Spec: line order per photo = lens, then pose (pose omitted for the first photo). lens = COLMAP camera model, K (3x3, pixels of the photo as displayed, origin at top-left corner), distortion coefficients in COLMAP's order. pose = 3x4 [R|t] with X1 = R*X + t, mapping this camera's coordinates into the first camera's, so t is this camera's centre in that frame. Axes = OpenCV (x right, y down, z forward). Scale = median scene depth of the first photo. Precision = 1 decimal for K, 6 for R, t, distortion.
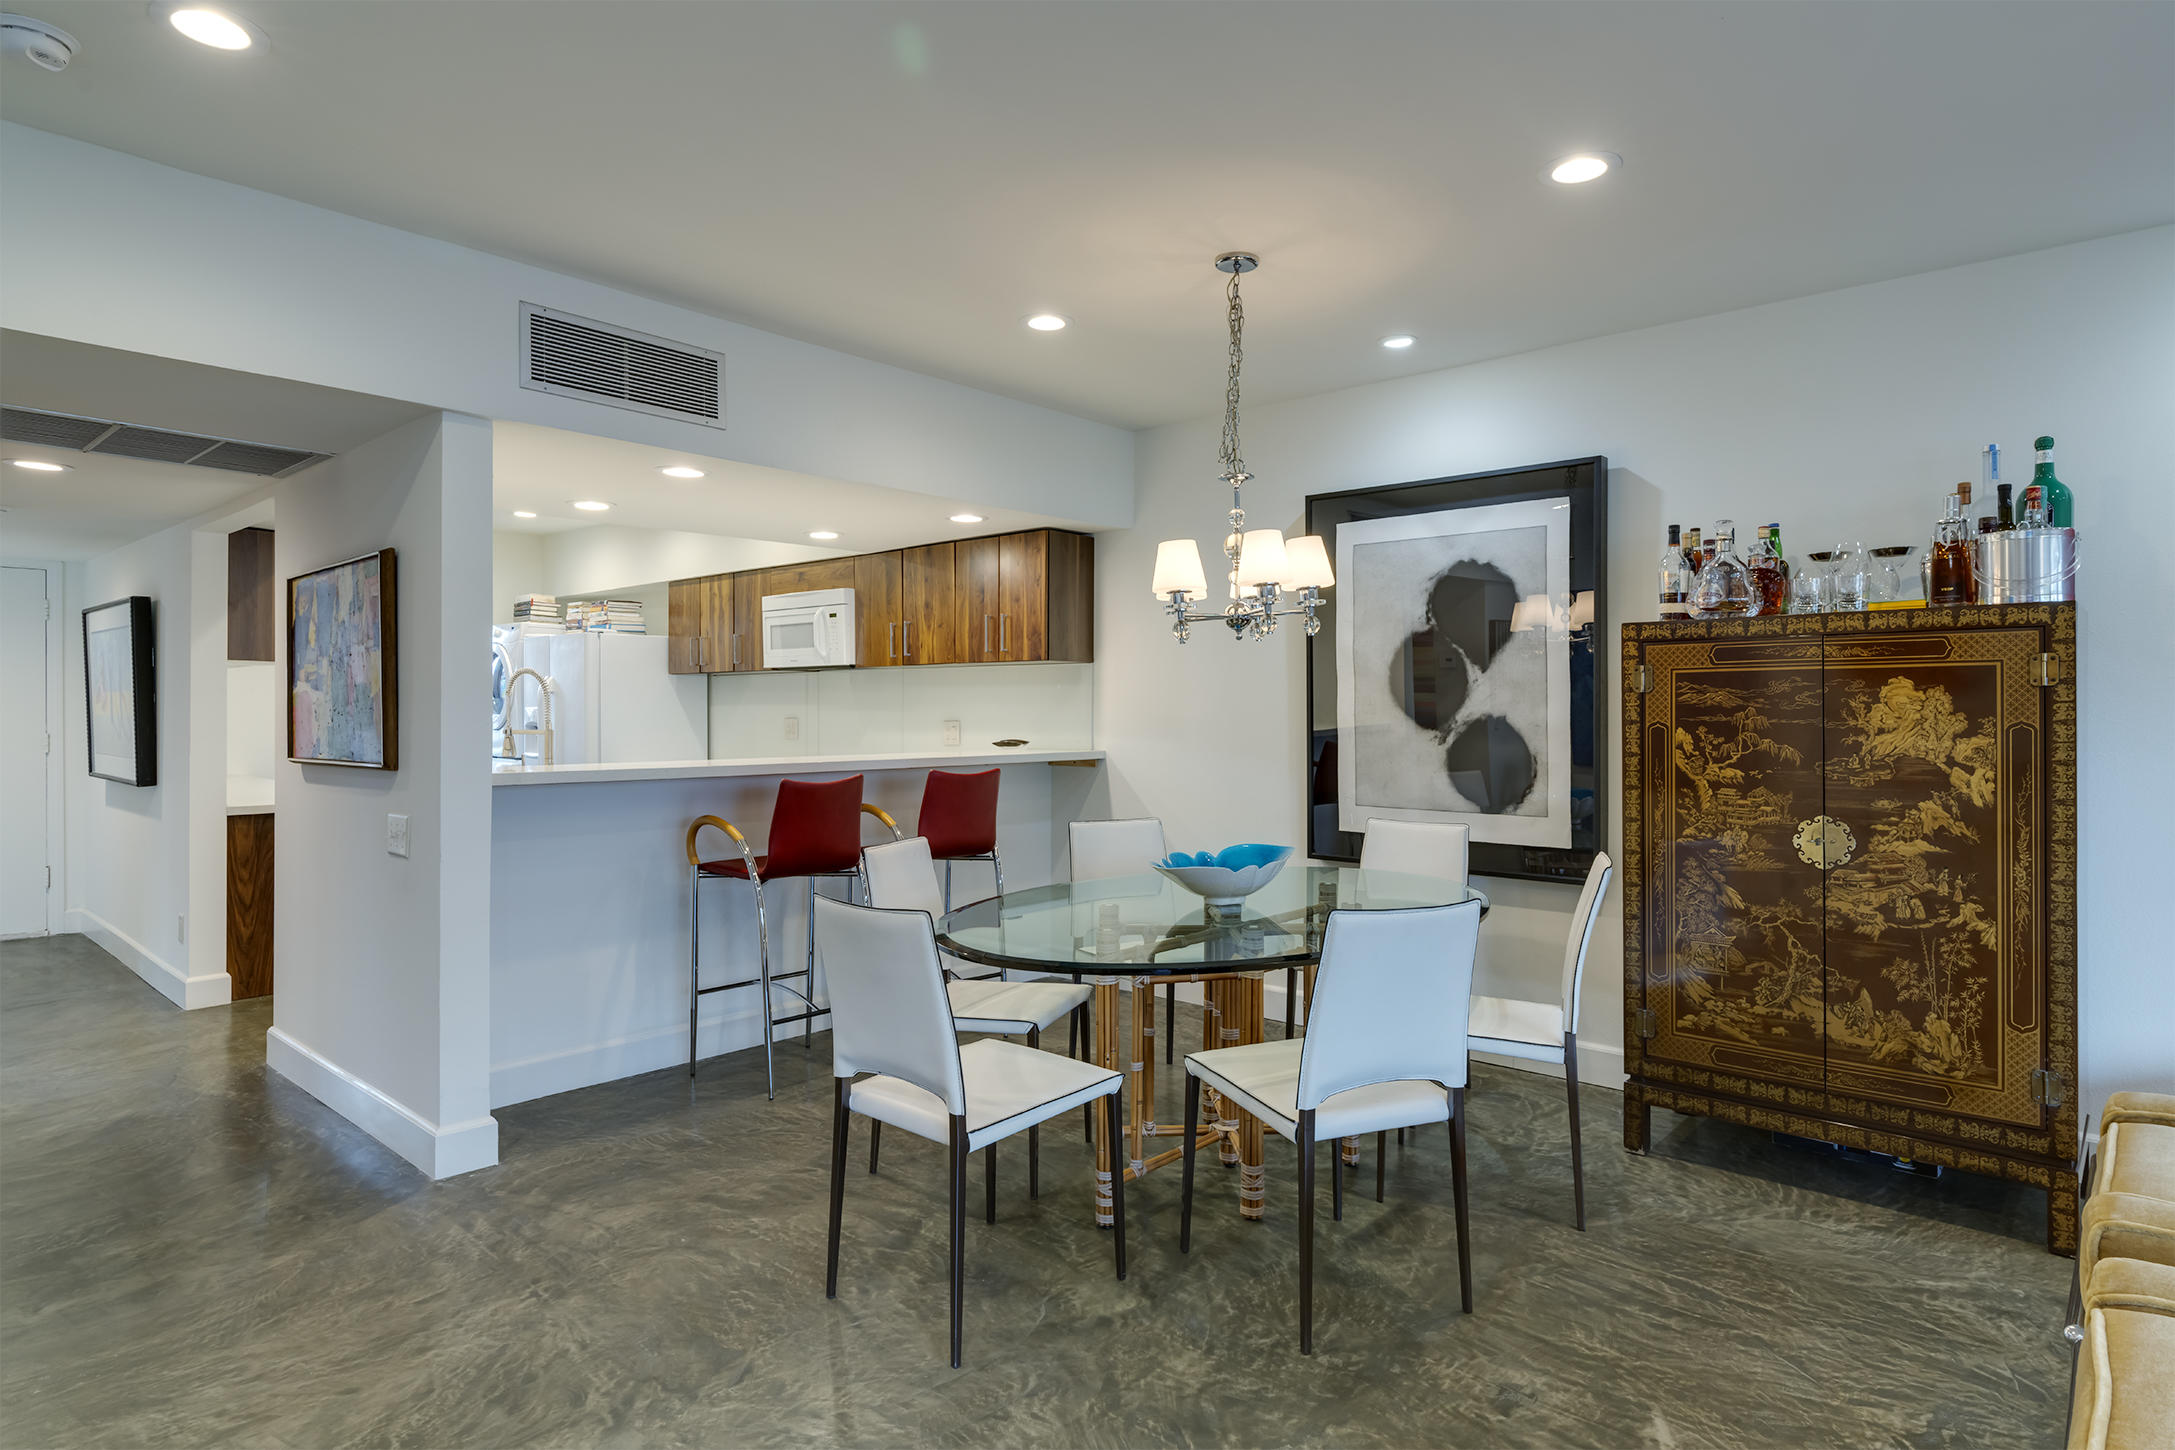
lens RADIAL K [[1195.6, 0, 1090.2], [0, 1195.6, 719.5], [0, 0, 1]] dist [-0.001938, -0.001922]
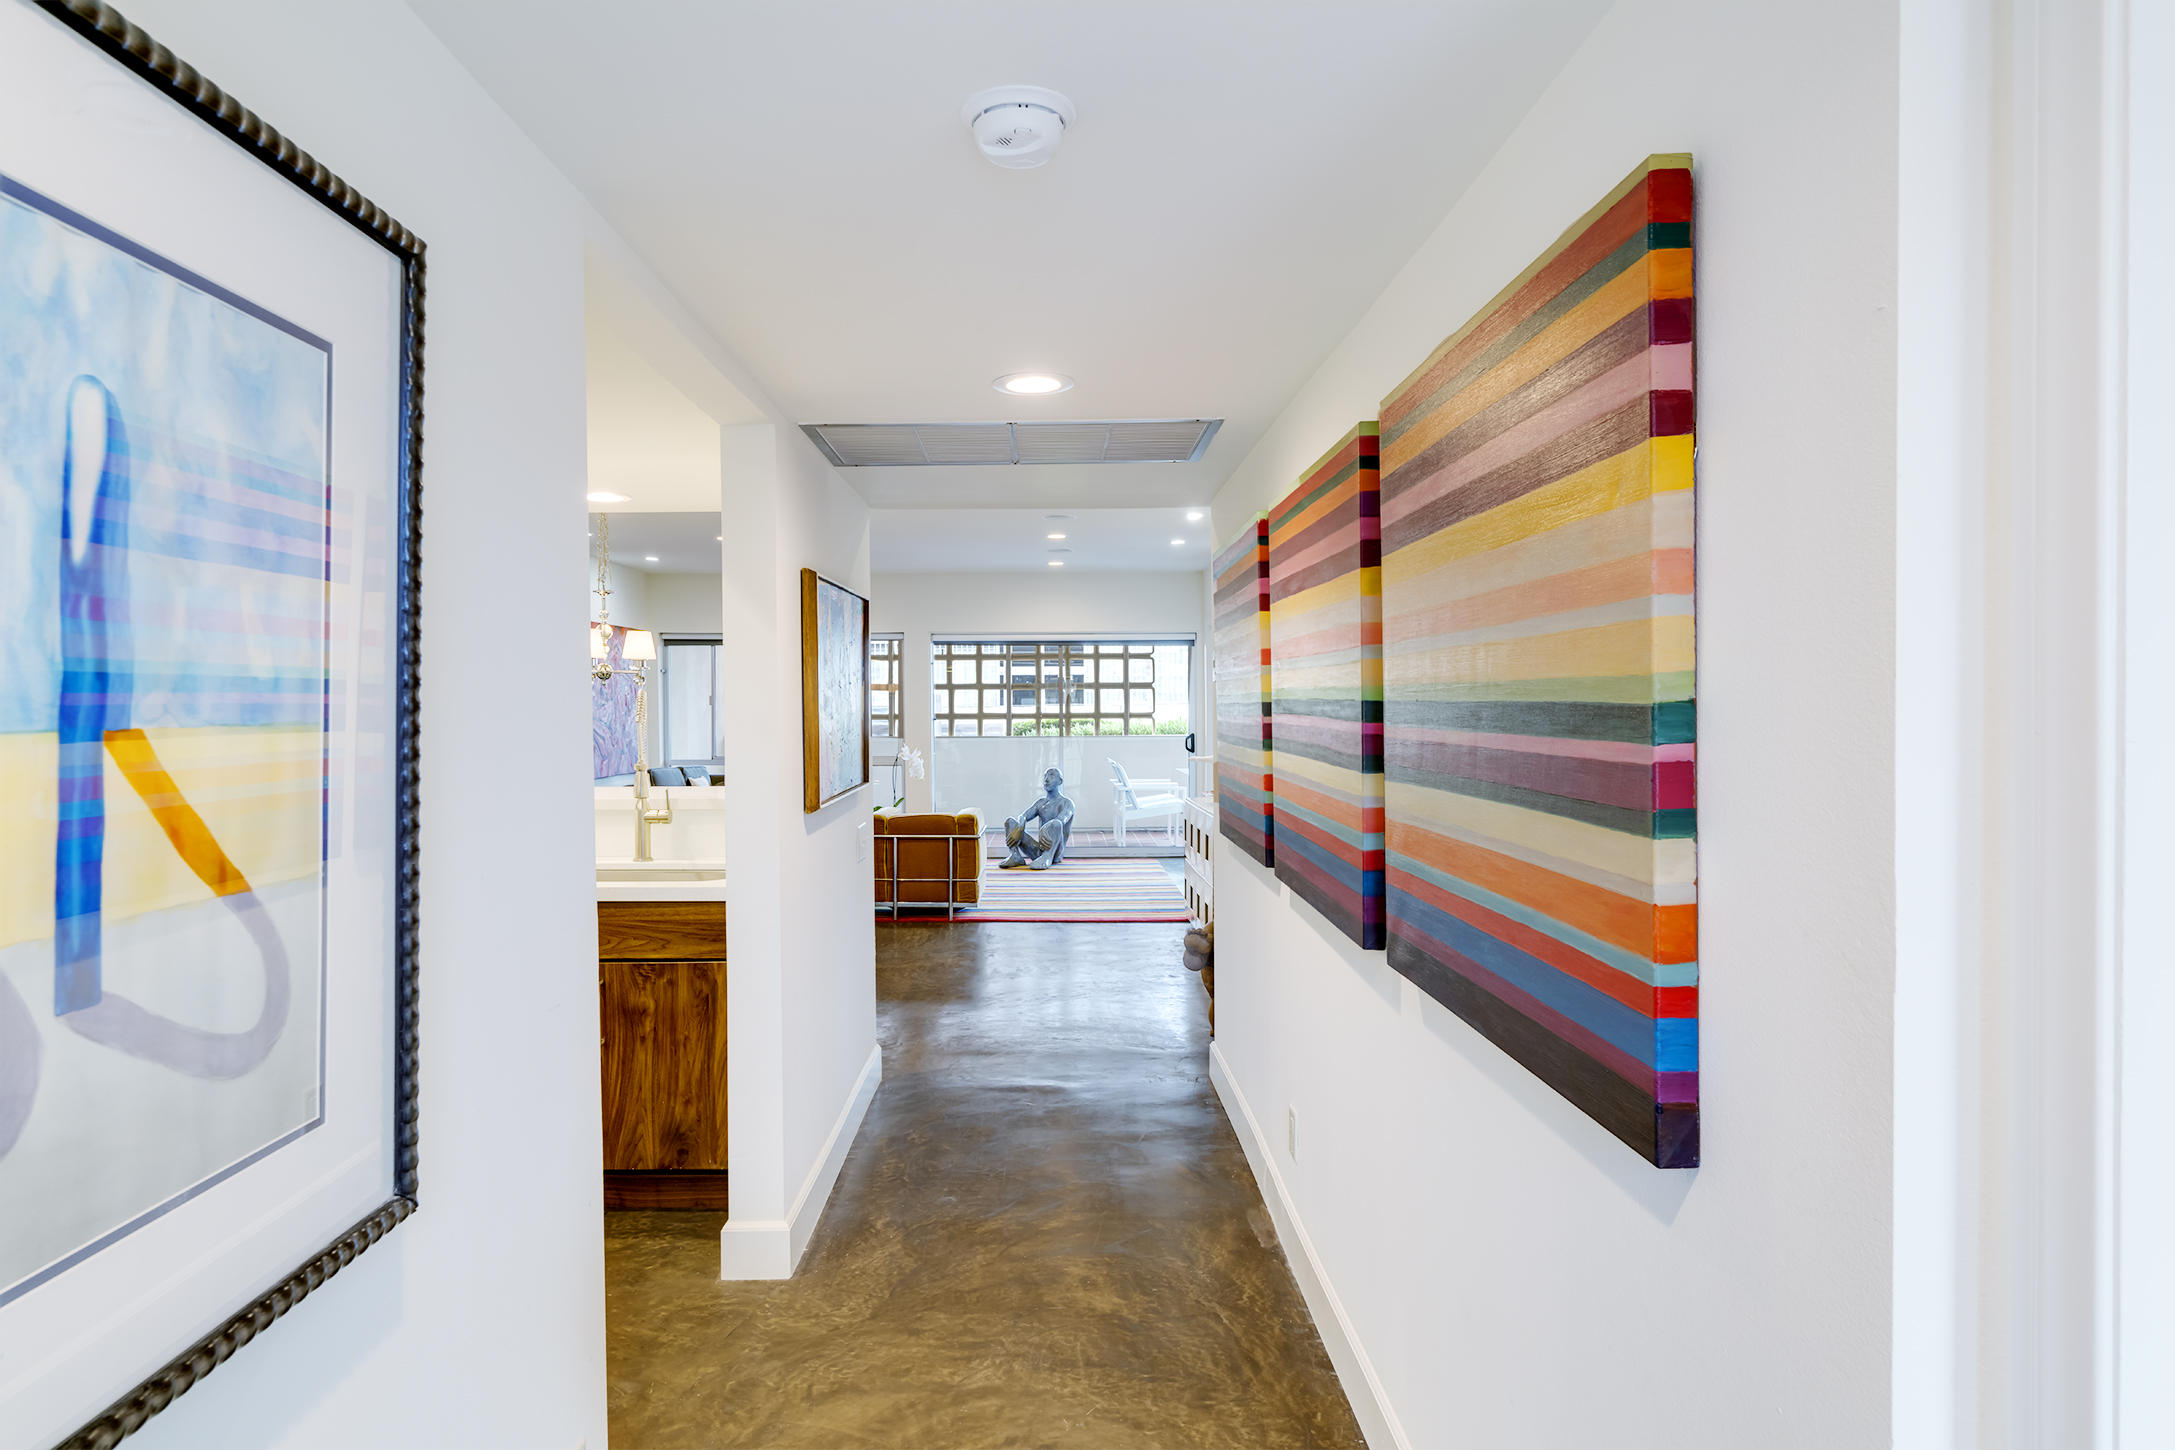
lens RADIAL K [[1270.6, 0, 1065.6], [0, 1270.6, 729.6], [0, 0, 1]] dist [-0.008135, -0.000698]
pose [[-0.673493, -0.014734, 0.739047, -1.348937], [0.007111, 0.999626, 0.026409, -0.036998], [-0.739160, 0.023041, -0.673136, 1.391747]]
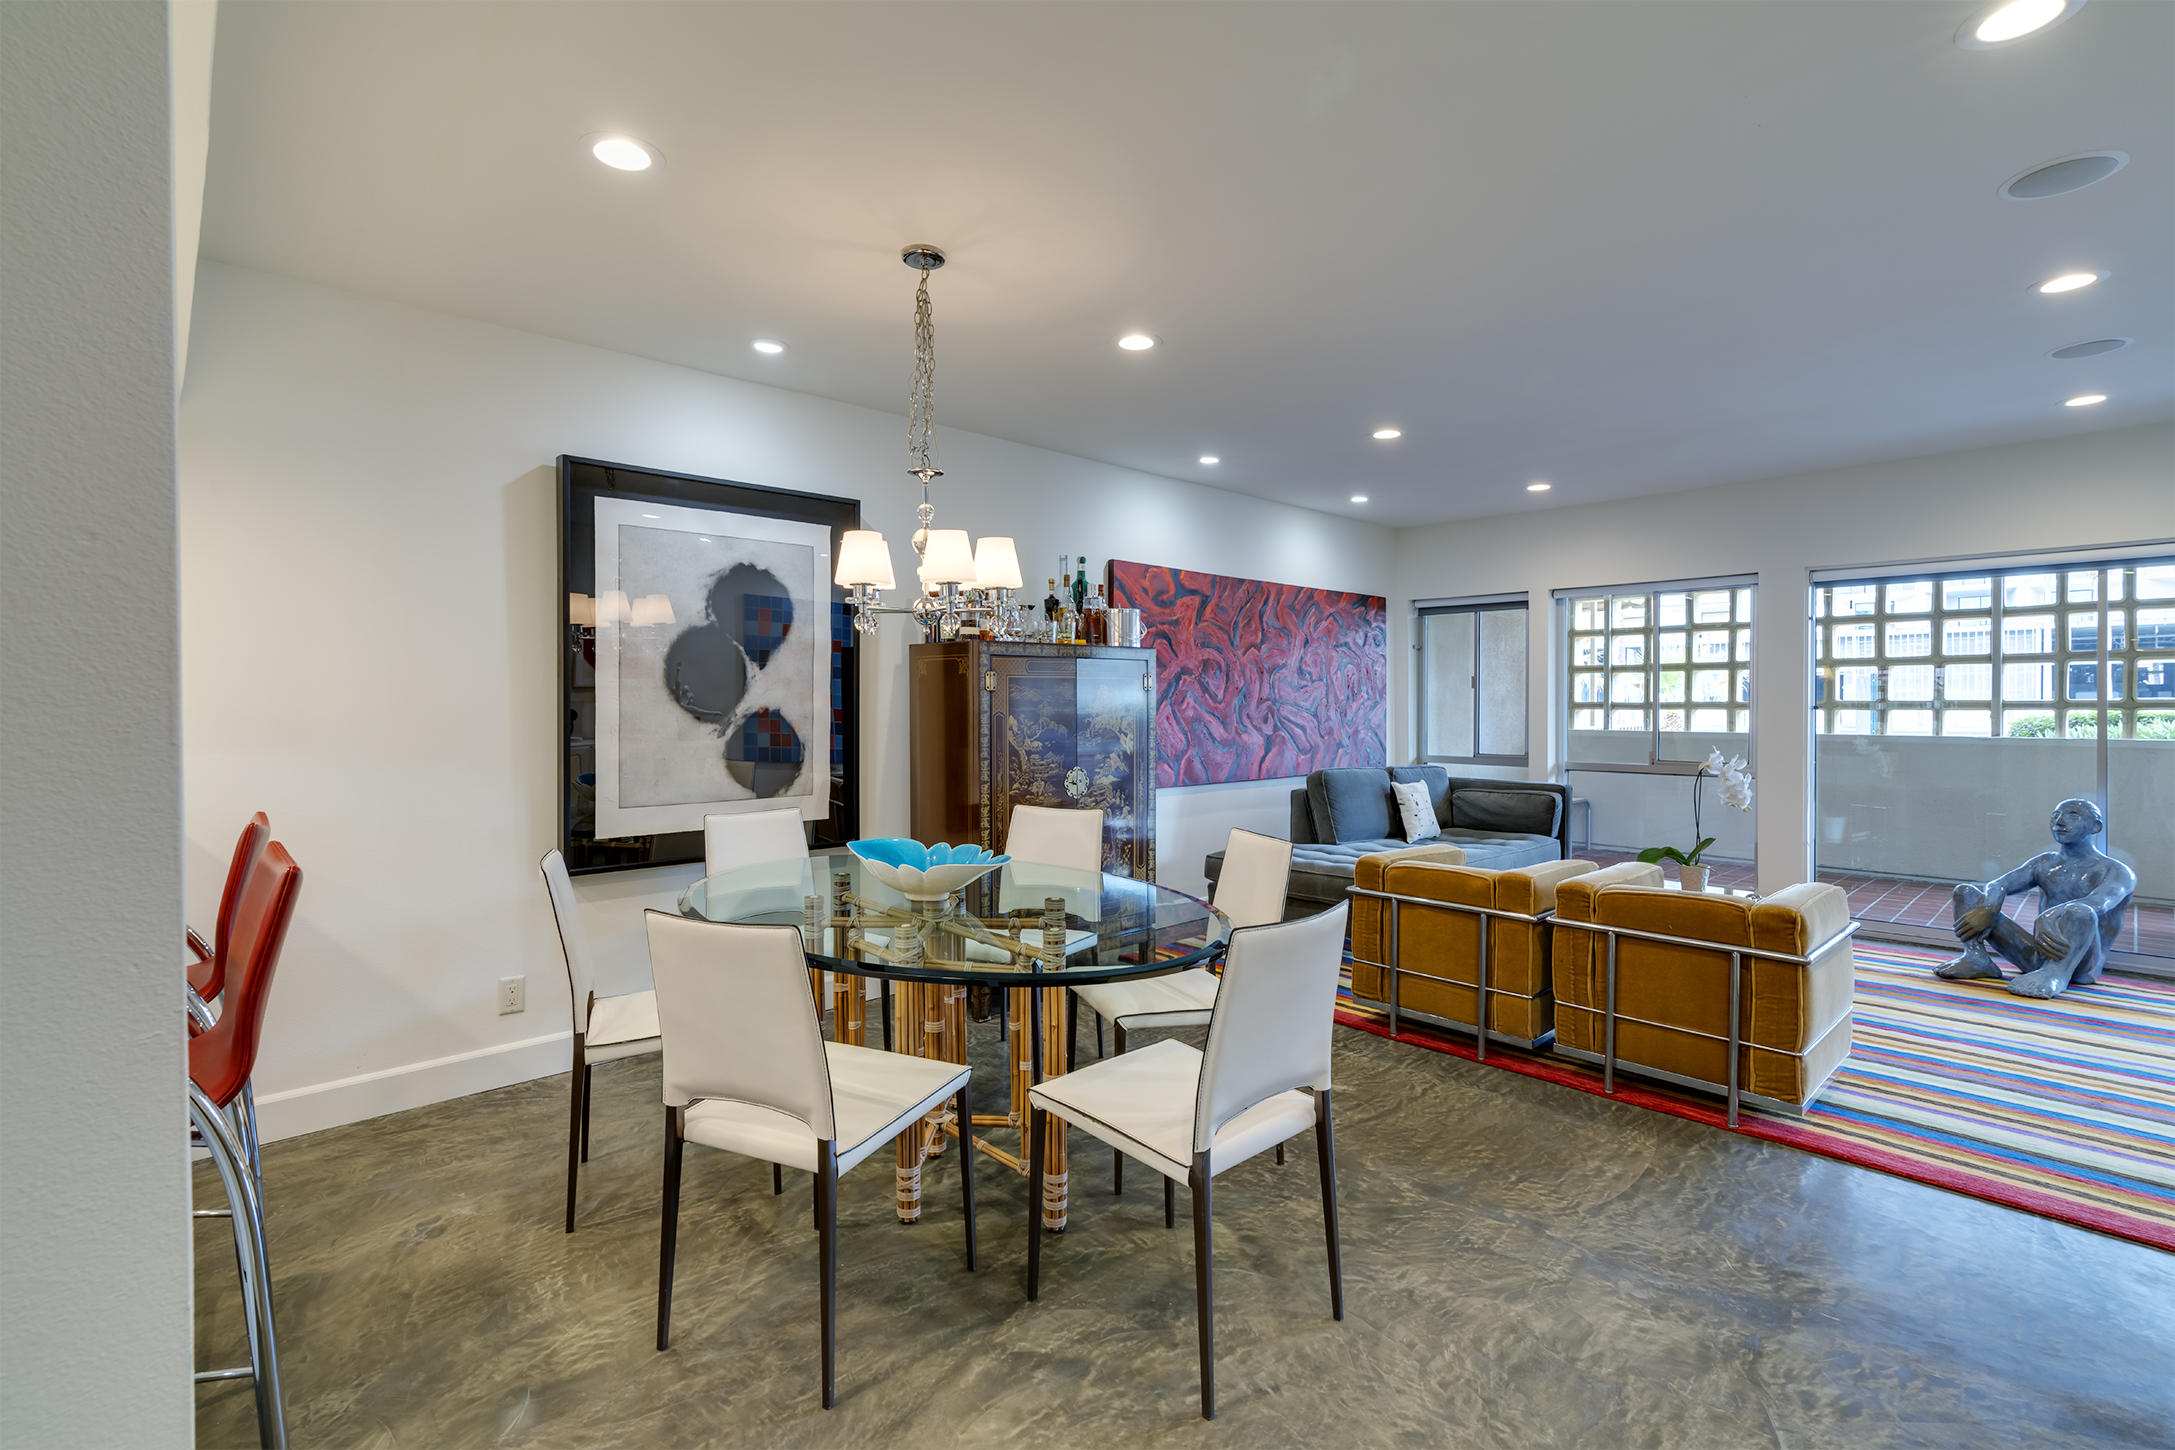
lens RADIAL K [[985.4, 0, 1099.8], [0, 985.4, 713.8], [0, 0, 1]] dist [-0.011717, 0.004182]
pose [[0.083019, -0.014790, 0.996438, -0.550606], [0.009082, 0.999860, 0.014084, -0.008659], [-0.996507, 0.007881, 0.083141, 0.625987]]
